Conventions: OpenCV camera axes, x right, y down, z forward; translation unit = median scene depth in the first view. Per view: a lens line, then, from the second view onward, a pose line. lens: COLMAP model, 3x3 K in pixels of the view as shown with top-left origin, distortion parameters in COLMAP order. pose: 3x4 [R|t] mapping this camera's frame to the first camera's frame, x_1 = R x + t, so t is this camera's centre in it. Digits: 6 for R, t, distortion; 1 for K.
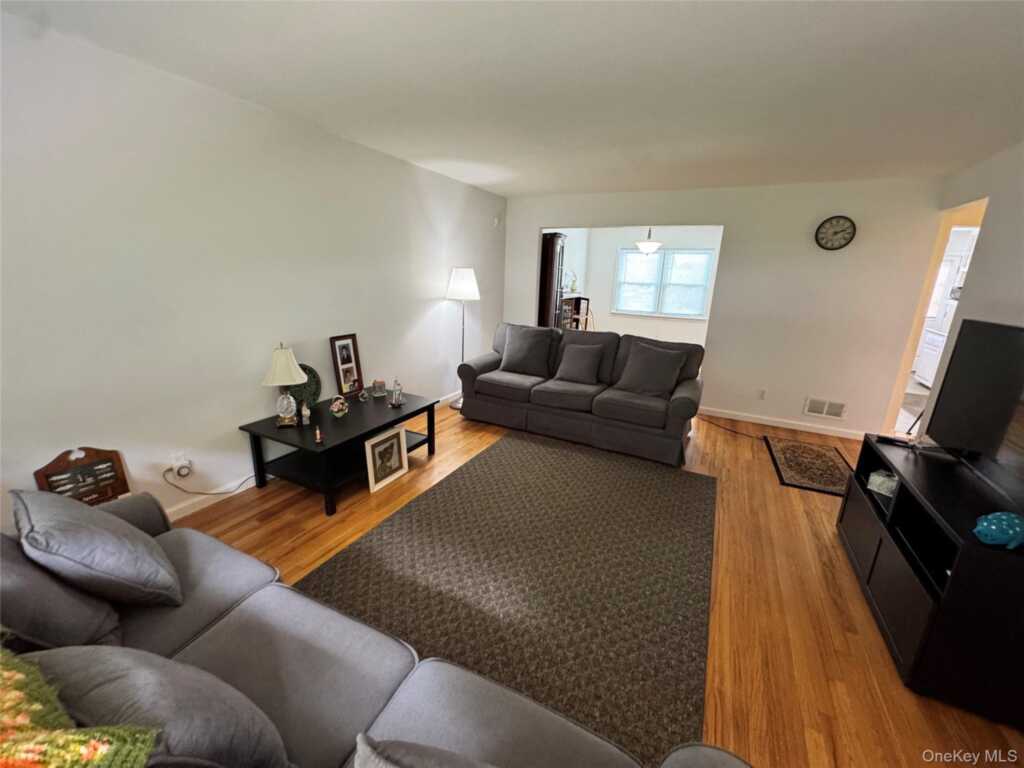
lens RADIAL K [[408.9, 0, 512.0], [0, 408.9, 384.0], [0, 0, 1]] dist [-0.002723, -0.000306]
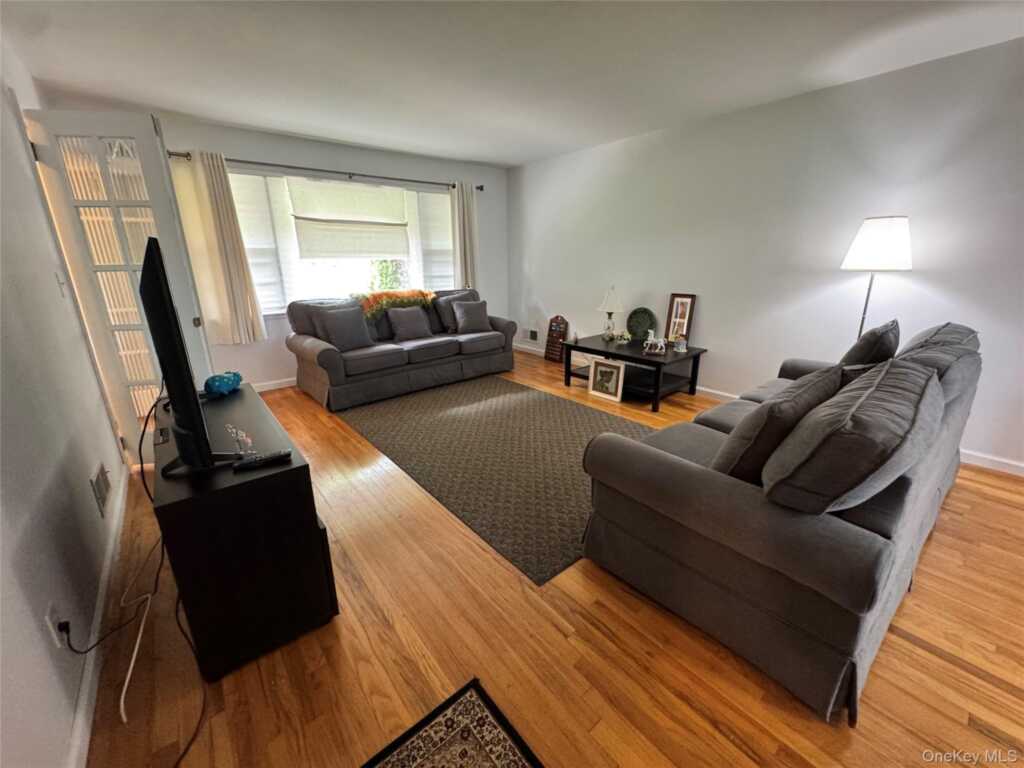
lens RADIAL K [[408.9, 0, 512.0], [0, 408.9, 384.0], [0, 0, 1]] dist [-0.002723, -0.000306]
pose [[-0.389779, 0.244331, -0.887905, 0.992890], [-0.245299, 0.901782, 0.355833, -0.203008], [0.887638, 0.356498, -0.291561, 1.105892]]
